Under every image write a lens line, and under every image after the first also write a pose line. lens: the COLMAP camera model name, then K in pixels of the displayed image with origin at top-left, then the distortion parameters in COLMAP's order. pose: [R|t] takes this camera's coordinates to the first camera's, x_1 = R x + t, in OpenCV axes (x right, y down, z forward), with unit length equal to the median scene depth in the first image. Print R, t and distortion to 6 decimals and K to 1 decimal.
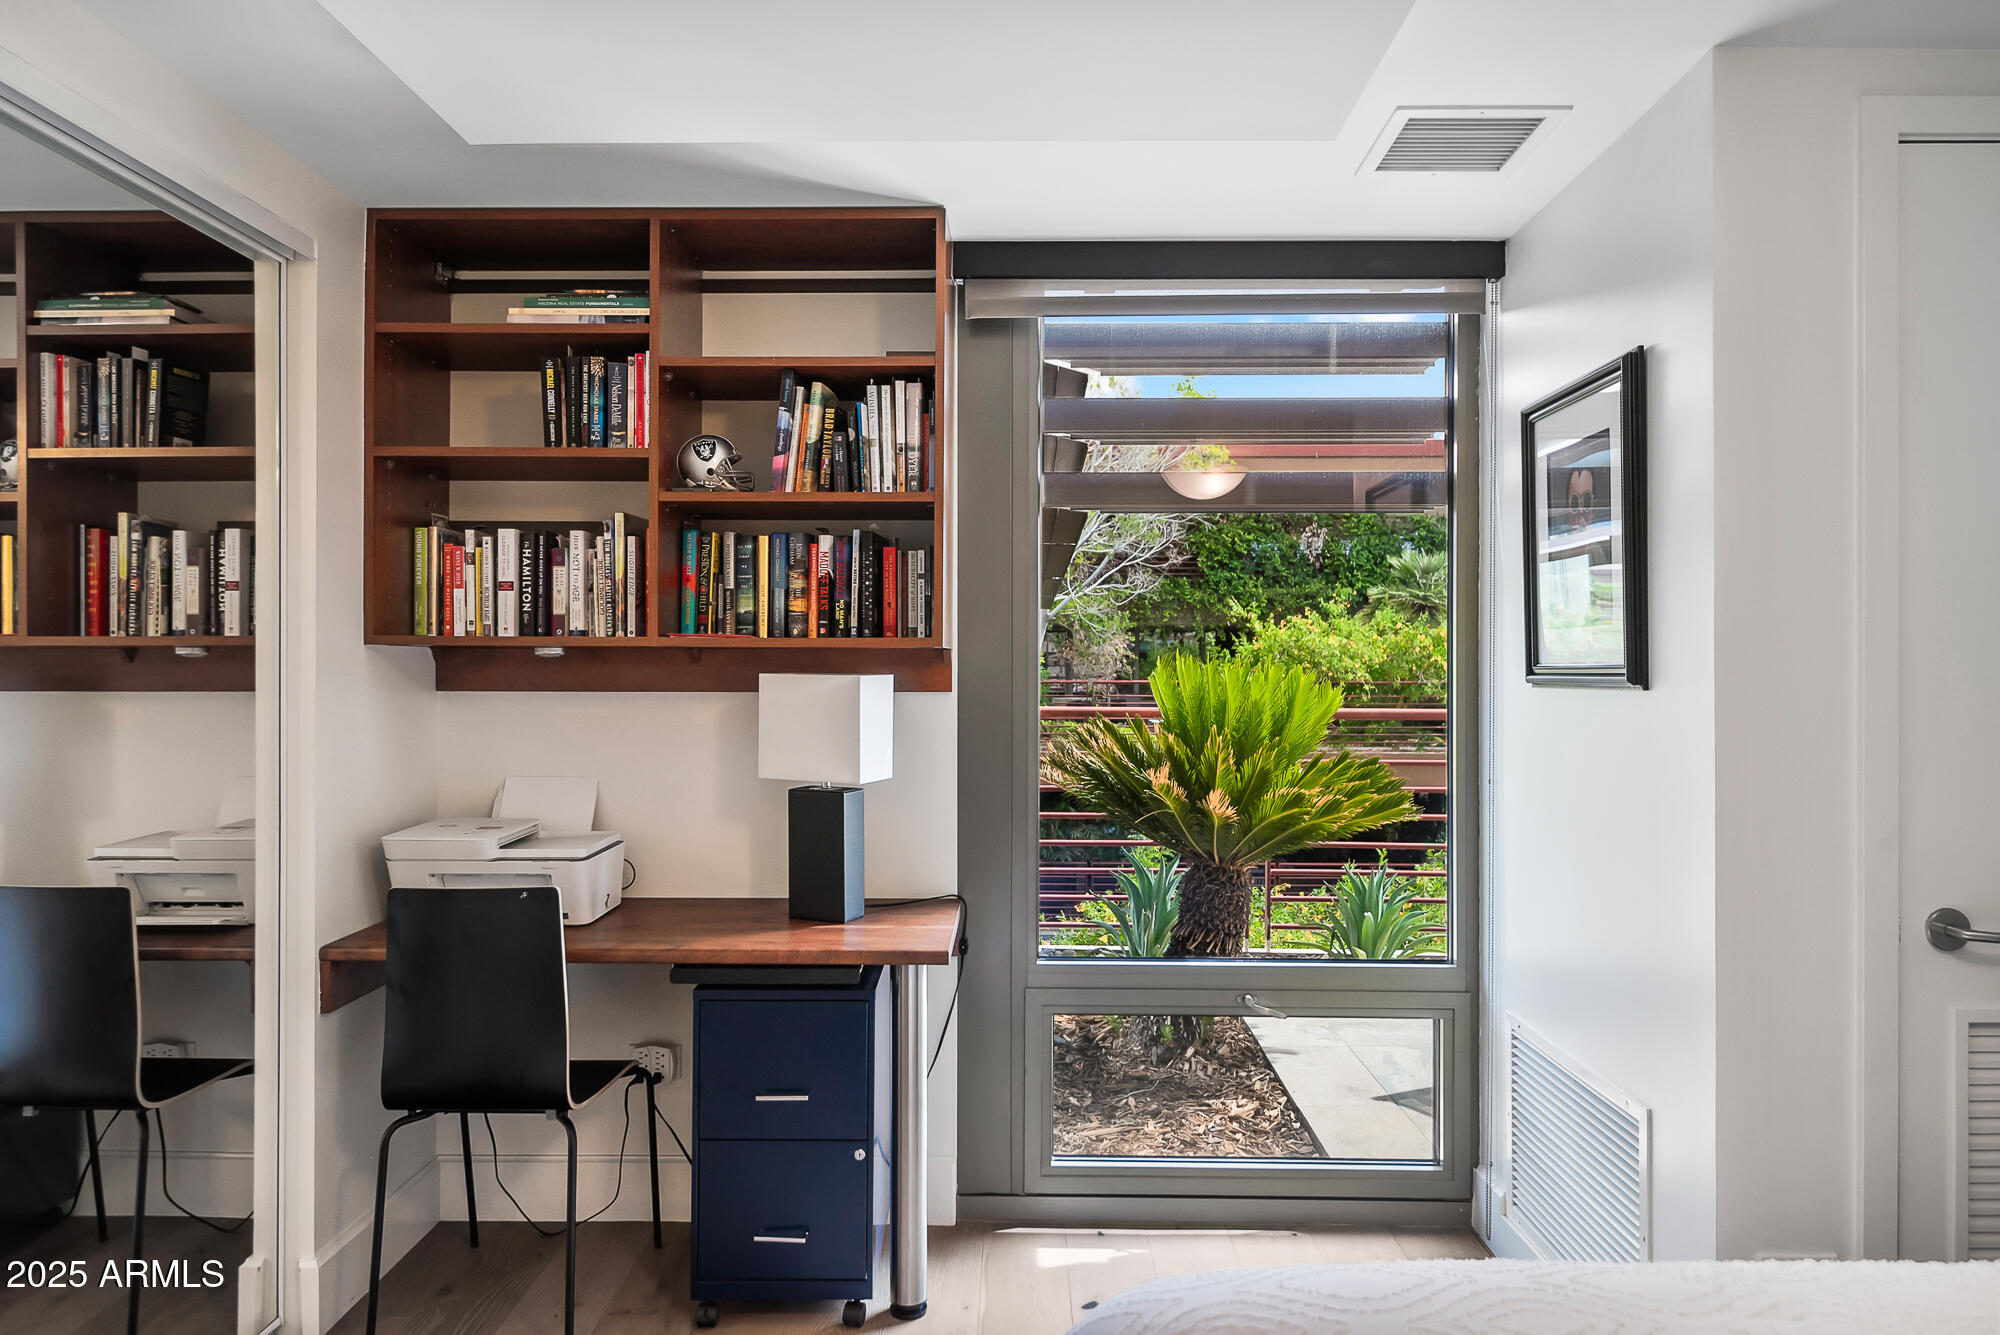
lens RADIAL K [[1295.1, 0, 989.6], [0, 1295.1, 666.2], [0, 0, 1]] dist [0.011350, -0.006067]
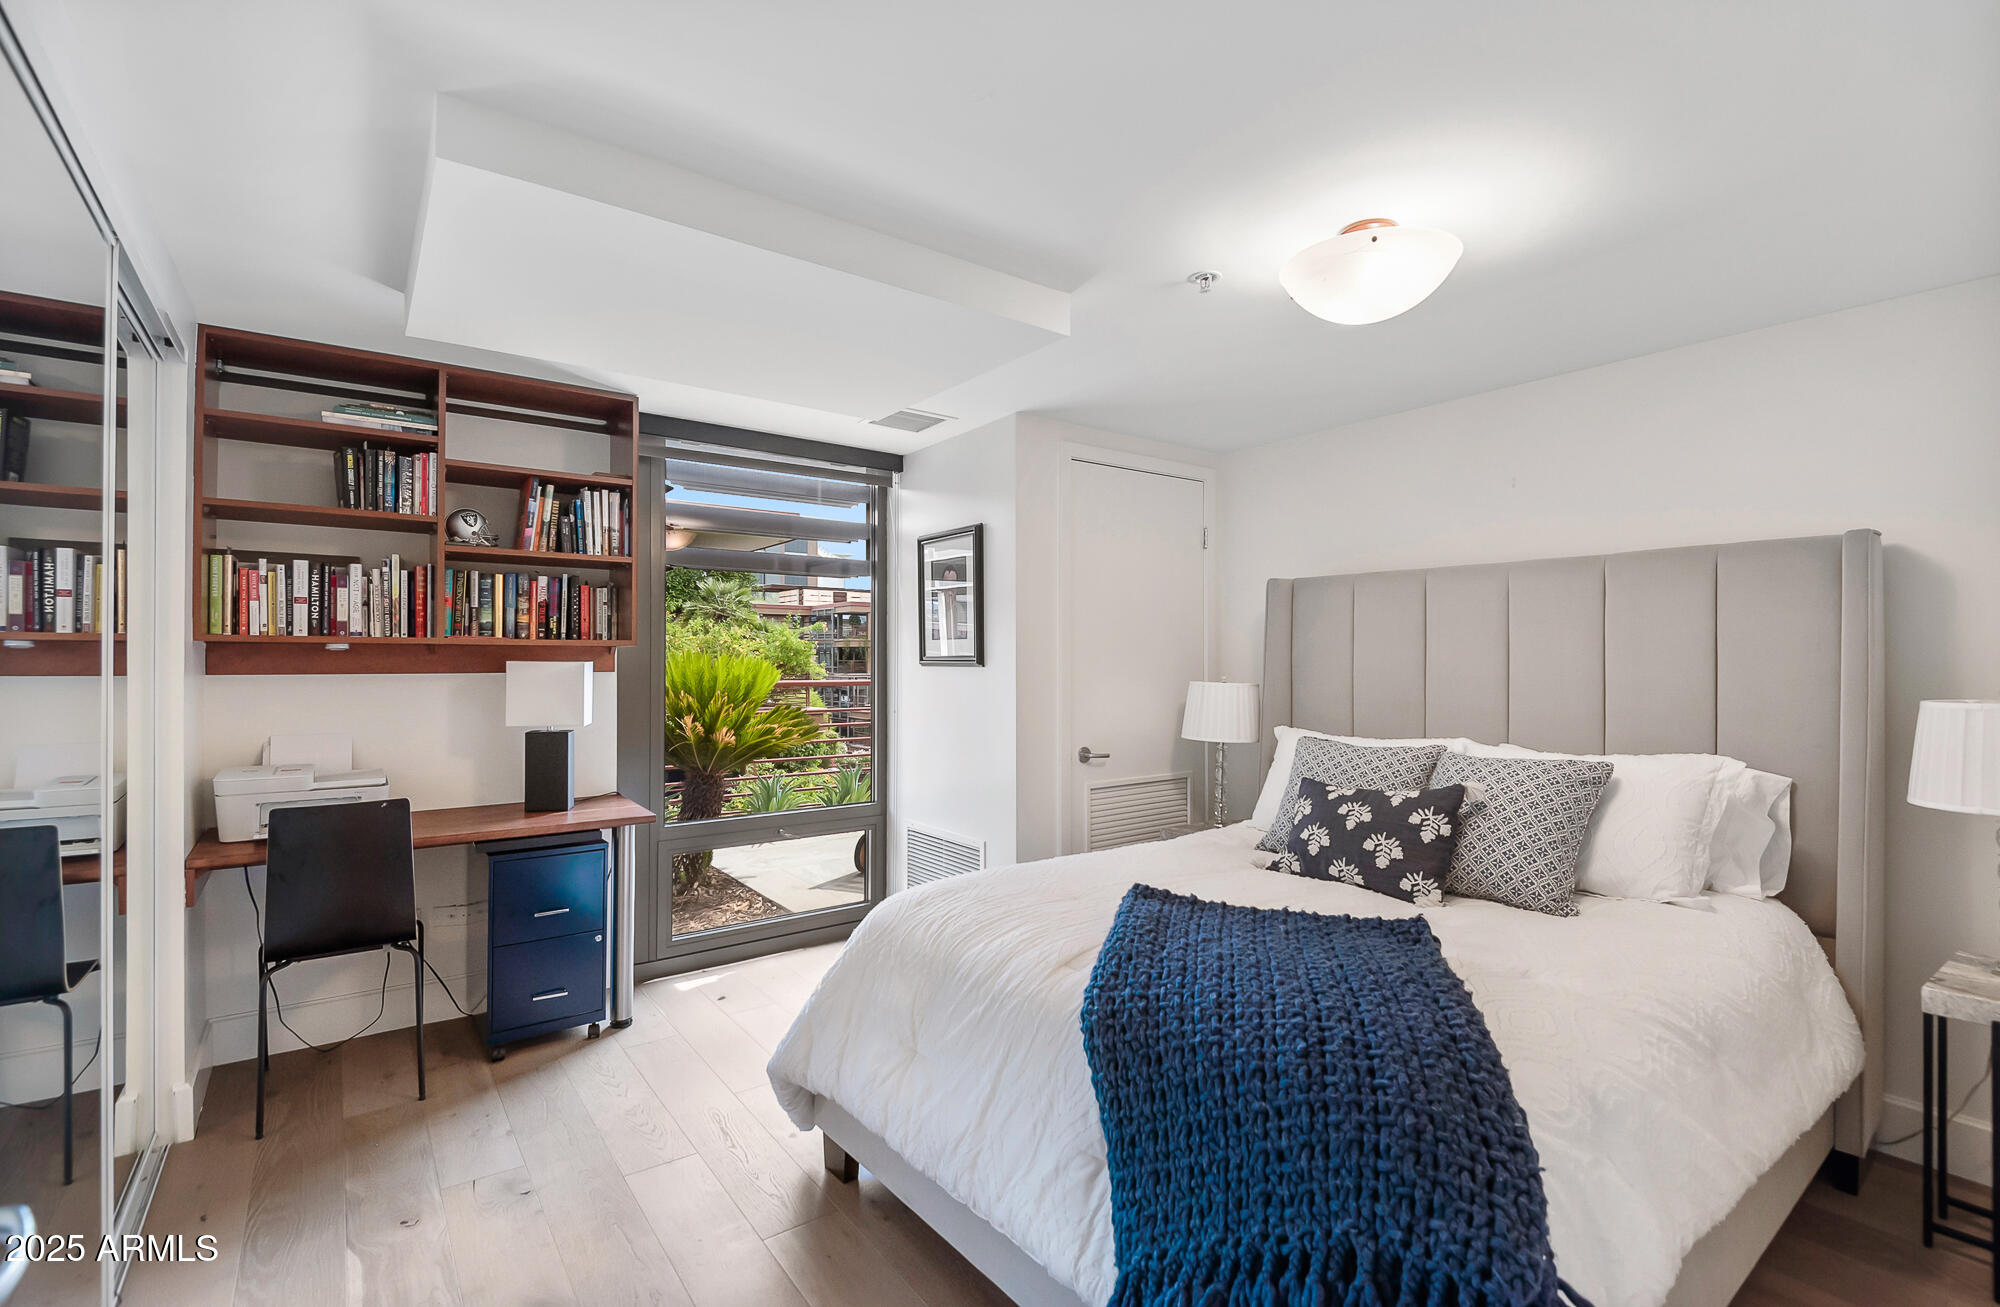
lens RADIAL K [[866.3, 0, 1015.3], [0, 866.3, 656.4], [0, 0, 1]] dist [-0.001395, -0.000900]
pose [[0.788495, 0.001018, 0.615040, -0.338456], [-0.001678, 0.999998, 0.000497, -0.002025], [-0.615039, -0.001424, 0.788495, -0.232156]]
